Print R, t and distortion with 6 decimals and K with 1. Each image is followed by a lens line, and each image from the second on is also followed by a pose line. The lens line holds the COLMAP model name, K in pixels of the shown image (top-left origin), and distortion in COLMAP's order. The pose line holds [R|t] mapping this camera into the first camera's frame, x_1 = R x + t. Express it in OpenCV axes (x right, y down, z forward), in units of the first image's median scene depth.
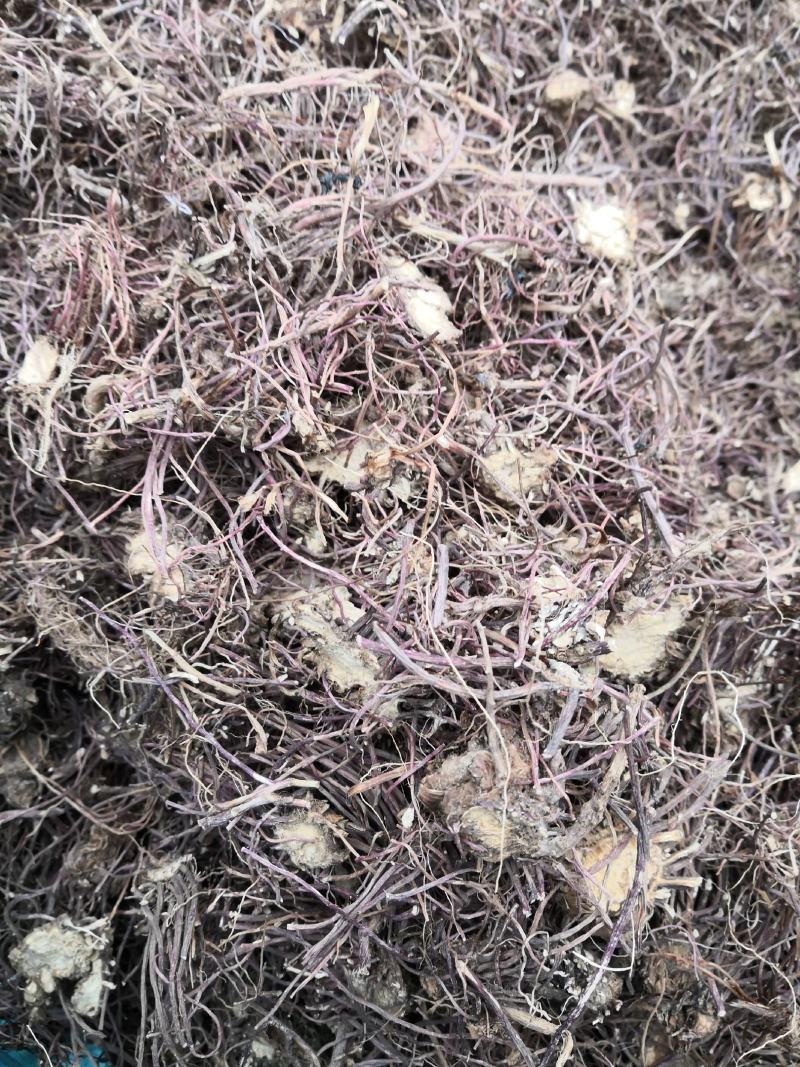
lens RADIAL K [[908.3, 0, 403.6], [0, 908.3, 528.7], [0, 0, 1]] dist [0.004613, -0.012302]
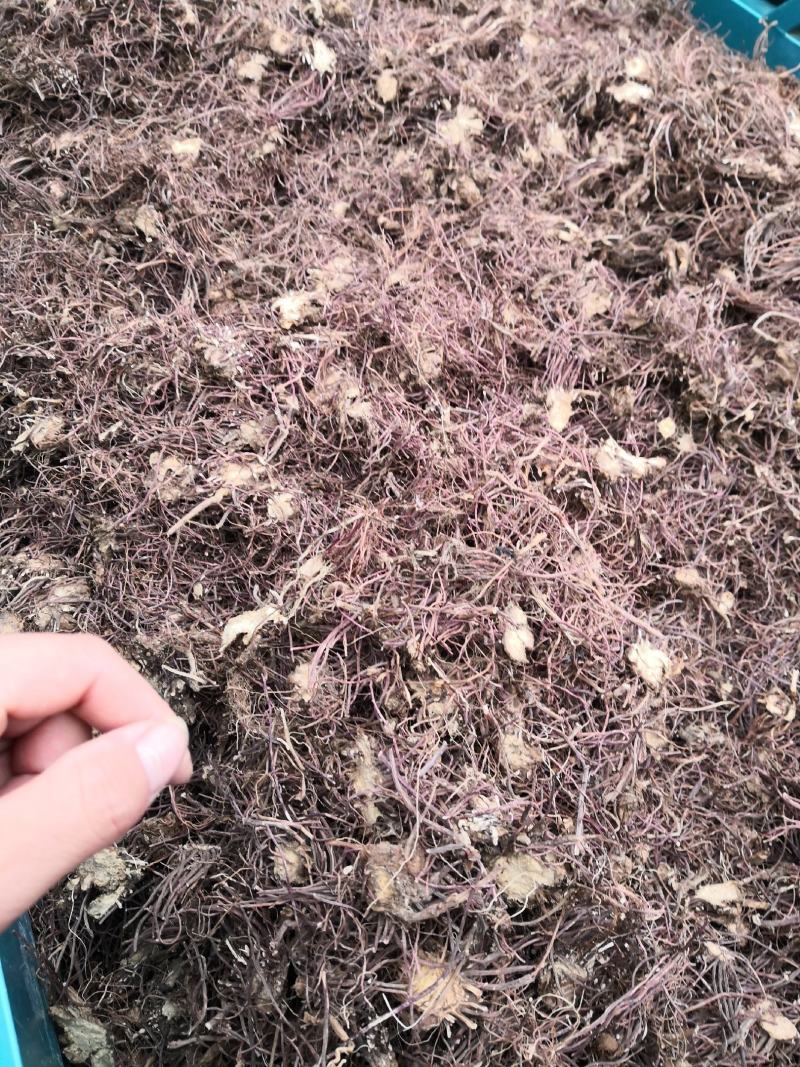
lens RADIAL K [[908.3, 0, 400.3], [0, 908.3, 533.9], [0, 0, 1]] dist [0.004613, -0.012302]
pose [[0.835528, 0.485683, -0.256916, 0.169261], [-0.543546, 0.798983, -0.257264, 0.147501], [0.080323, 0.354597, 0.931563, -0.636746]]
